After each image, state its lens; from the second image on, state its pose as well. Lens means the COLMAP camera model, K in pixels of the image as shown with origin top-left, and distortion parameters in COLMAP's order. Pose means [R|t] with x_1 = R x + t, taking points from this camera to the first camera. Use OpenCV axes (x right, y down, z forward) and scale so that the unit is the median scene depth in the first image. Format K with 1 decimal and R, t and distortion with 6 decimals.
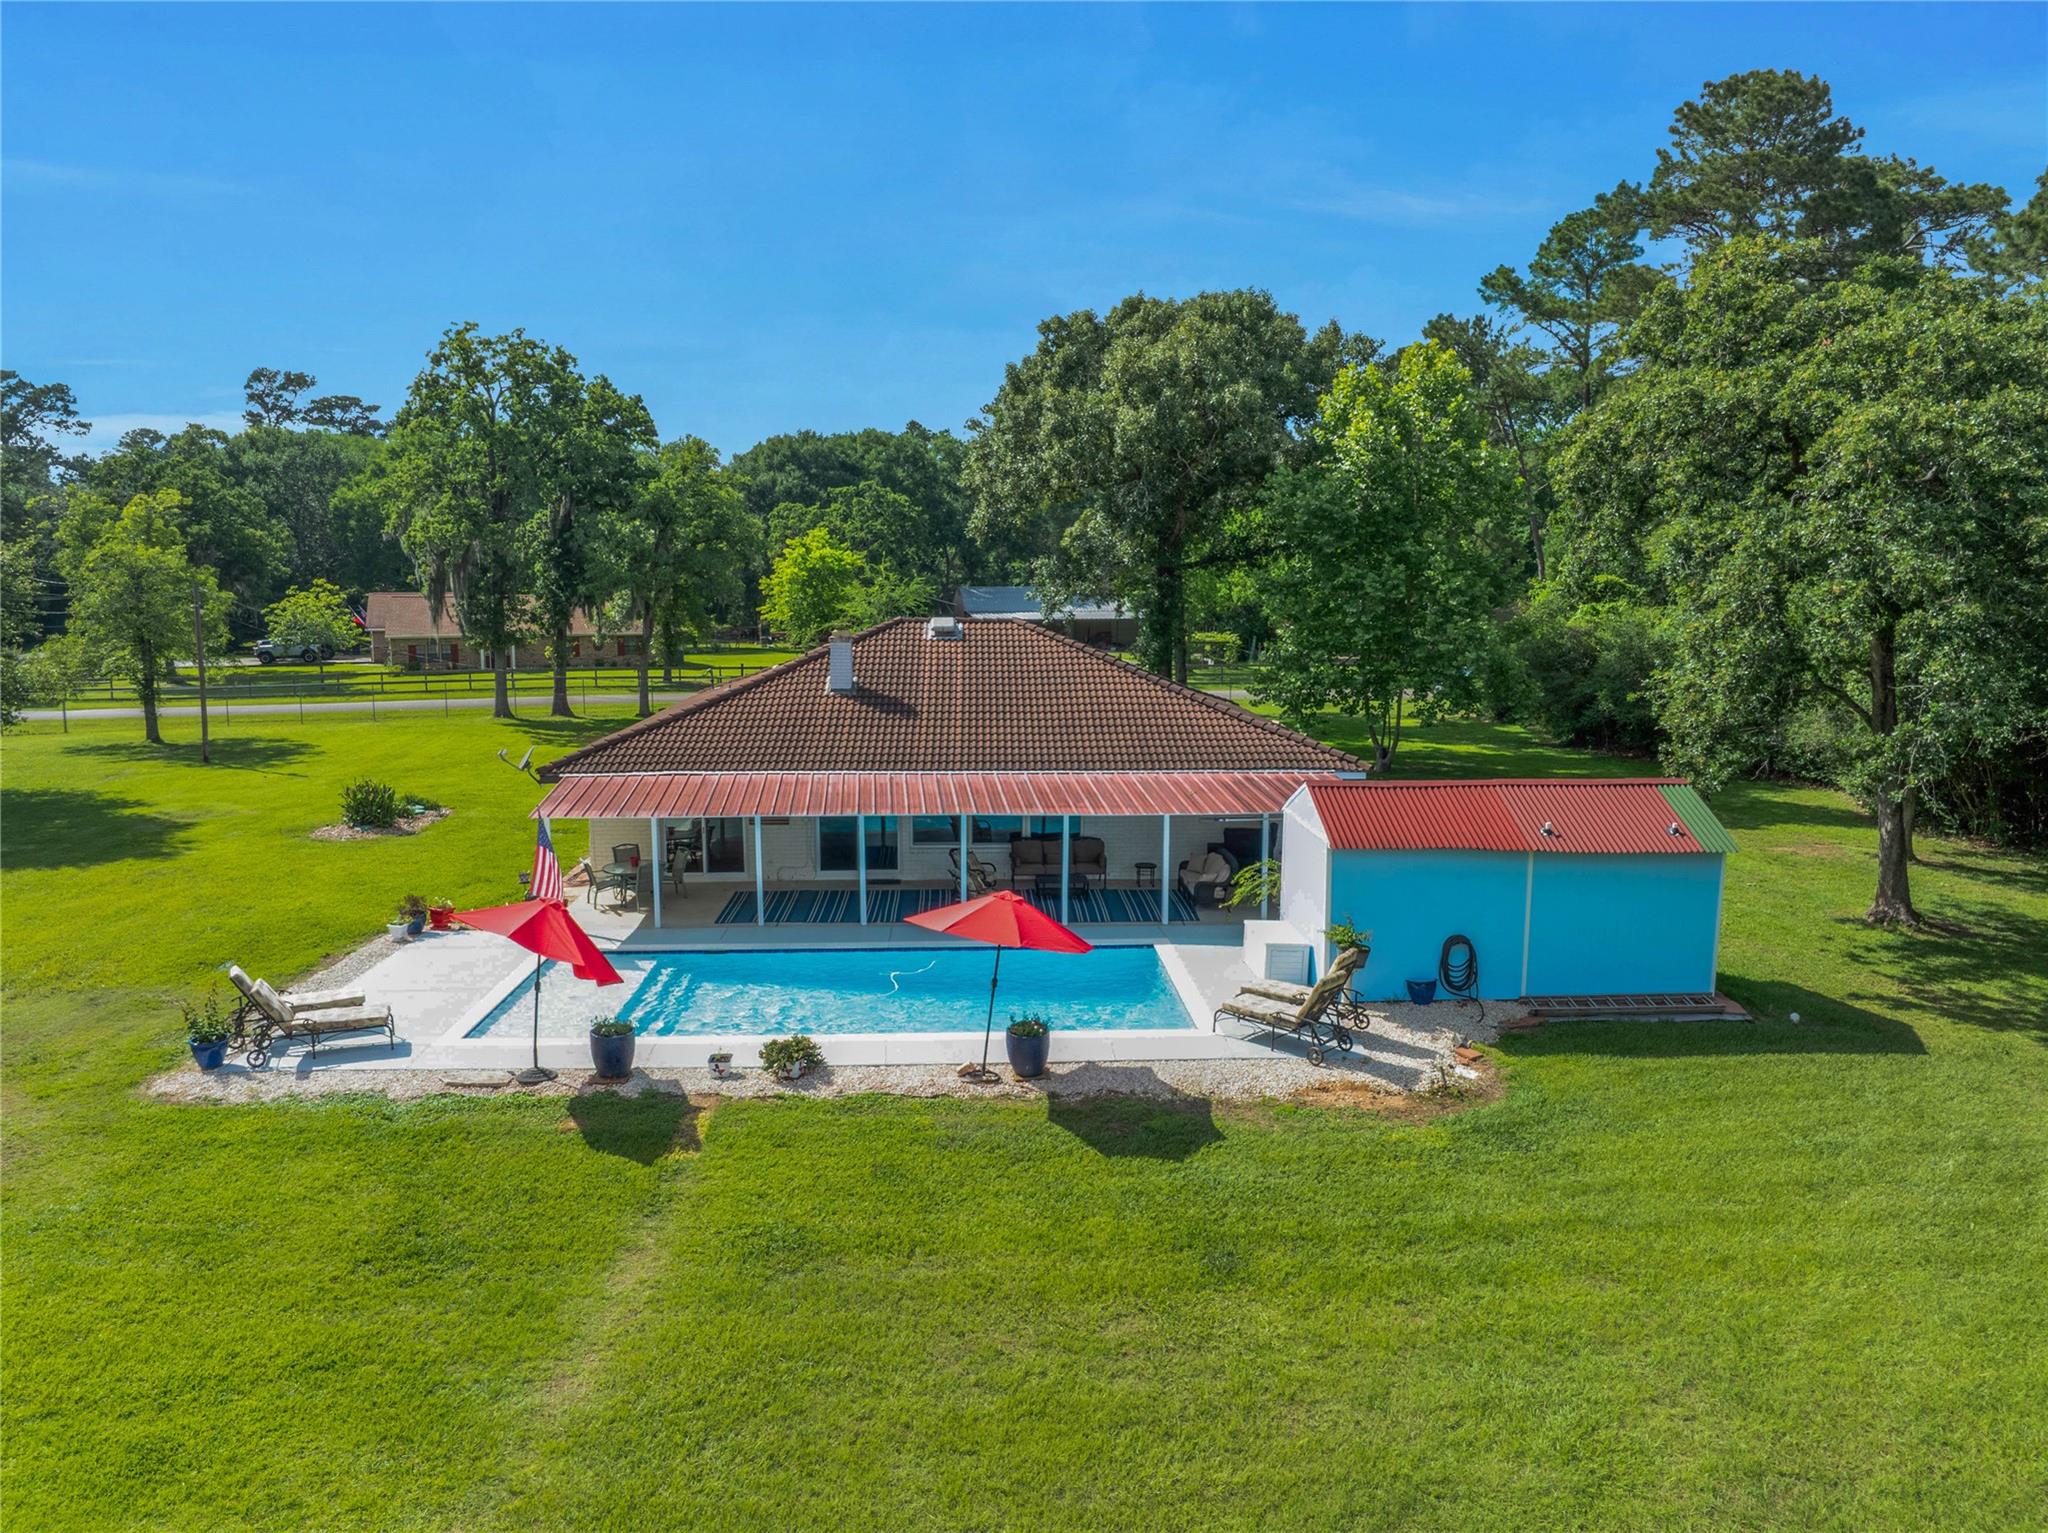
lens RADIAL K [[1446.6, 0, 1014.6], [0, 1446.6, 738.8], [0, 0, 1]] dist [-0.056067, 0.037651]
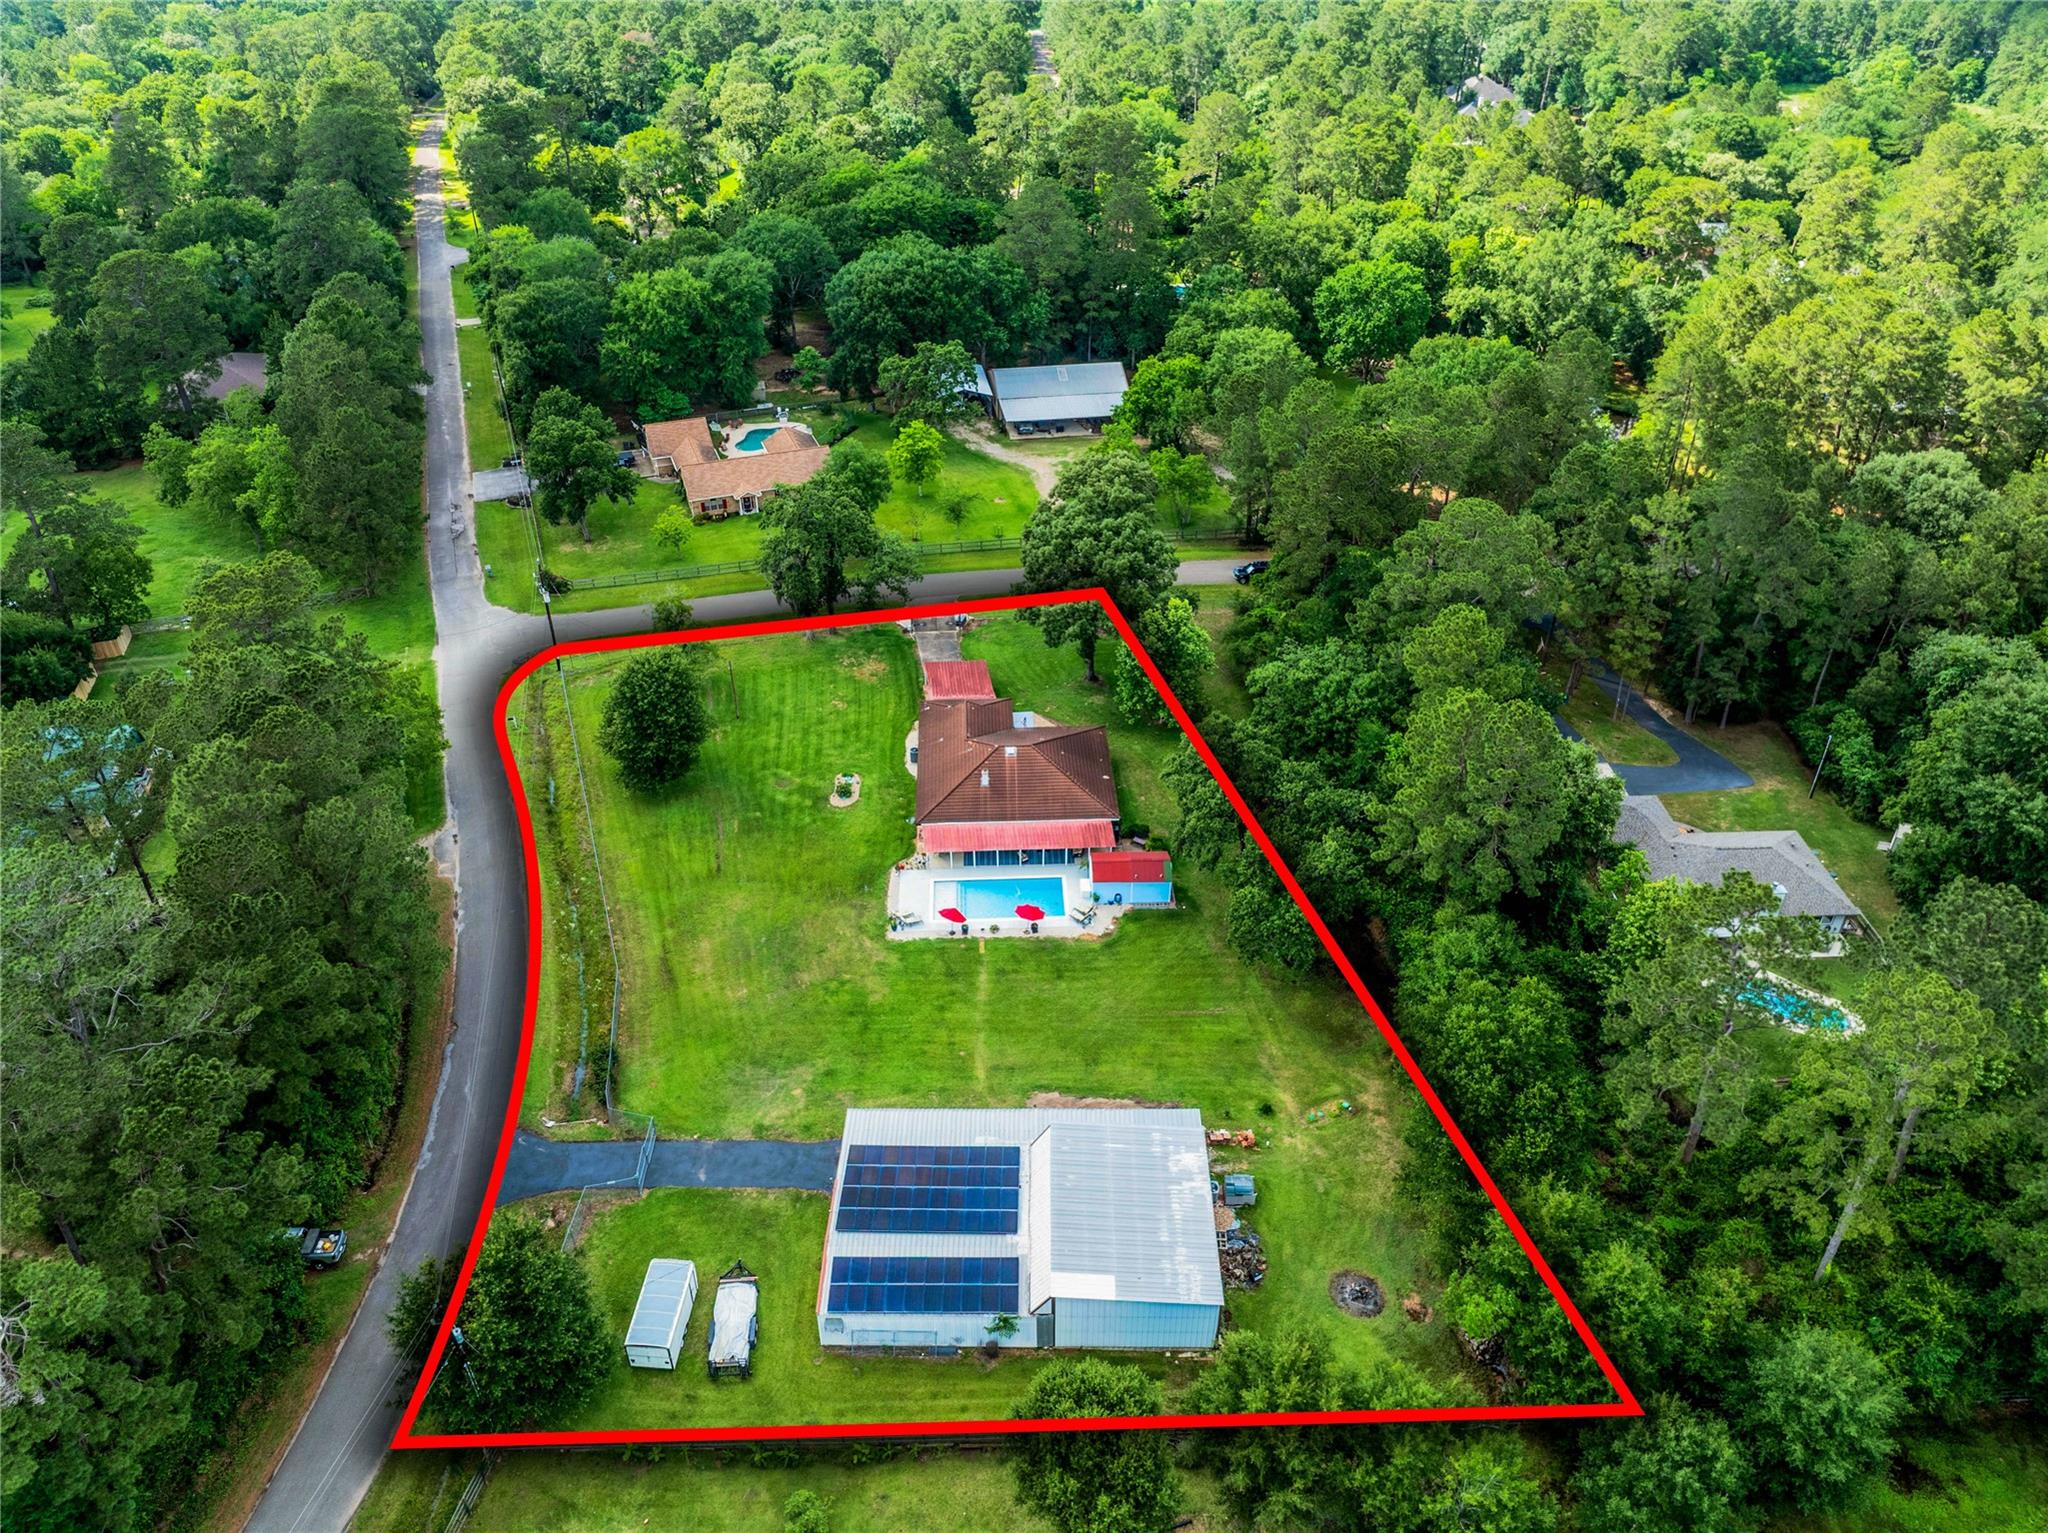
lens RADIAL K [[1446.6, 0, 1014.6], [0, 1446.6, 738.8], [0, 0, 1]] dist [-0.056067, 0.037651]
pose [[0.999830, -0.007692, -0.016782, 0.030282], [0.014519, 0.889082, 0.457517, -2.931458], [0.011402, -0.457683, 0.889042, -3.605232]]
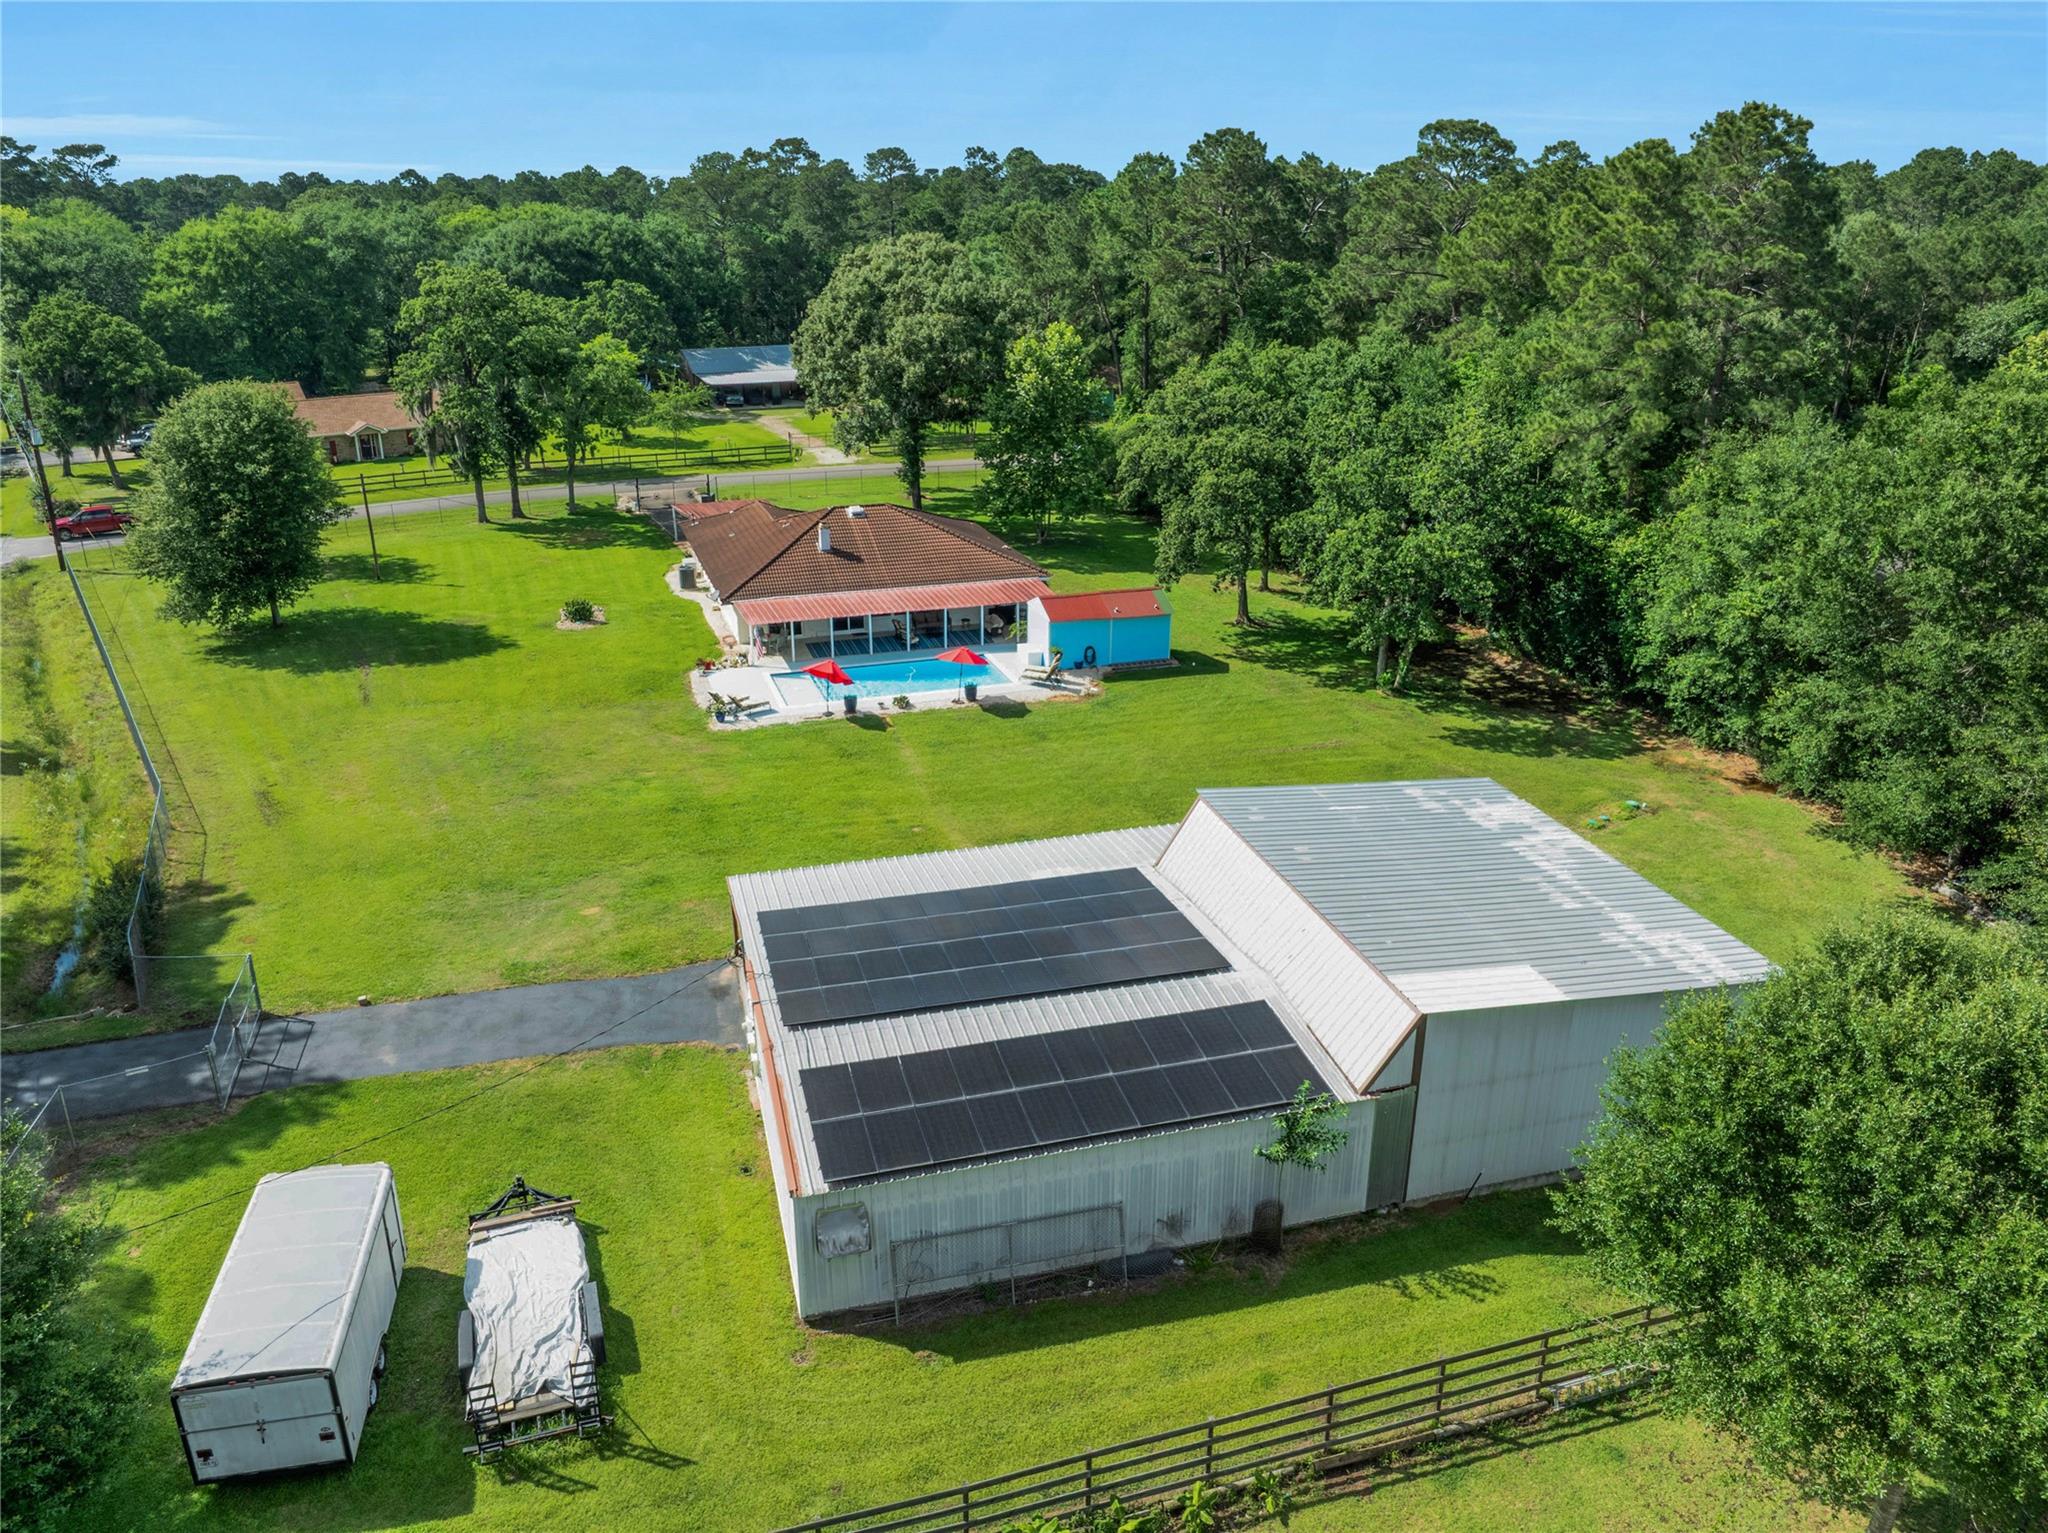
lens RADIAL K [[1446.6, 0, 1014.6], [0, 1446.6, 738.8], [0, 0, 1]] dist [-0.056067, 0.037651]
pose [[0.963114, -0.093766, 0.252228, -0.694803], [0.031445, 0.970122, 0.240573, -0.452658], [-0.267249, -0.223768, 0.937286, -2.048595]]
